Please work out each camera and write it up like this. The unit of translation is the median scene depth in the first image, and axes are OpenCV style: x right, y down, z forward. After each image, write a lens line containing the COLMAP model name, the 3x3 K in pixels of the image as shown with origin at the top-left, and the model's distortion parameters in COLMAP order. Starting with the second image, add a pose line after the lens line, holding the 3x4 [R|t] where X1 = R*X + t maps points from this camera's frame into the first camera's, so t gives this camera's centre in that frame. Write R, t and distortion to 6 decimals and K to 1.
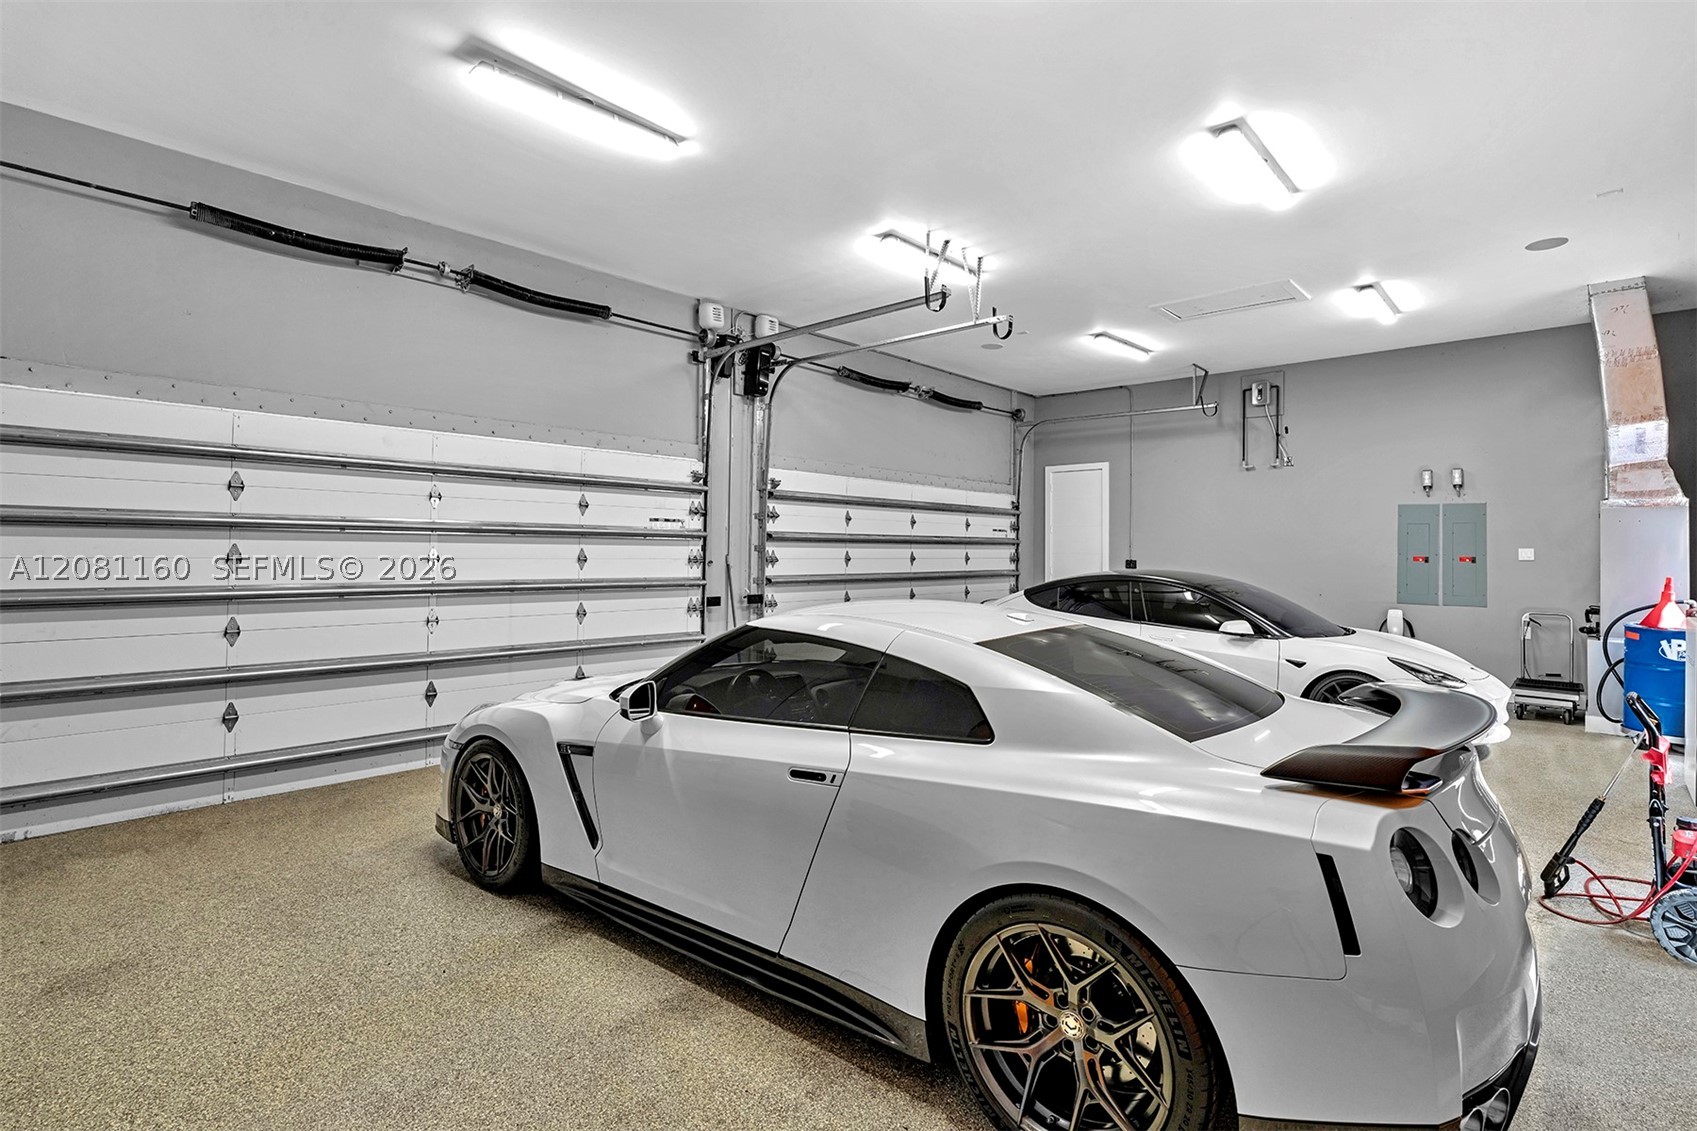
lens RADIAL K [[822.3, 0, 847.5], [0, 822.3, 529.1], [0, 0, 1]] dist [-0.004818, 0.001420]
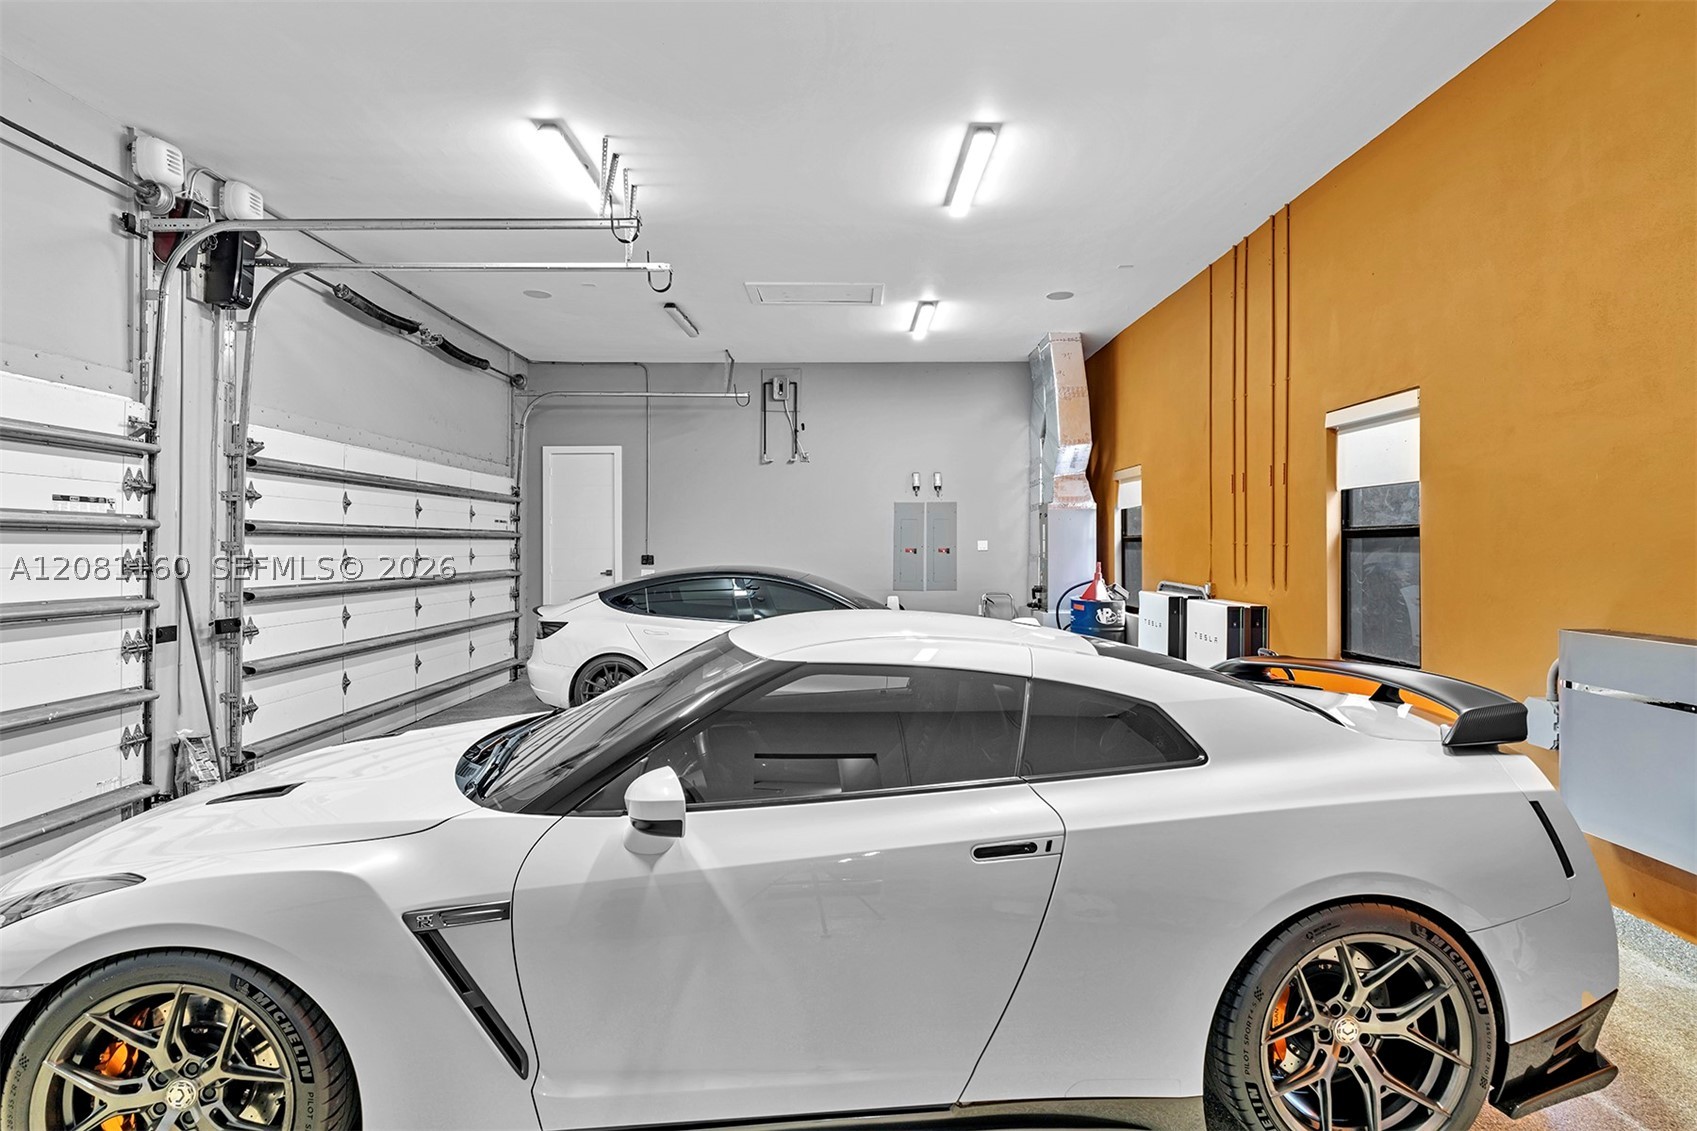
lens RADIAL K [[897.8, 0, 844.6], [0, 897.8, 534.9], [0, 0, 1]] dist [-0.005331, 0.001065]
pose [[0.733044, -0.000612, 0.680181, -0.243909], [-0.010586, 0.999868, 0.012309, 0.000853], [-0.680099, -0.016224, 0.732940, 0.171589]]
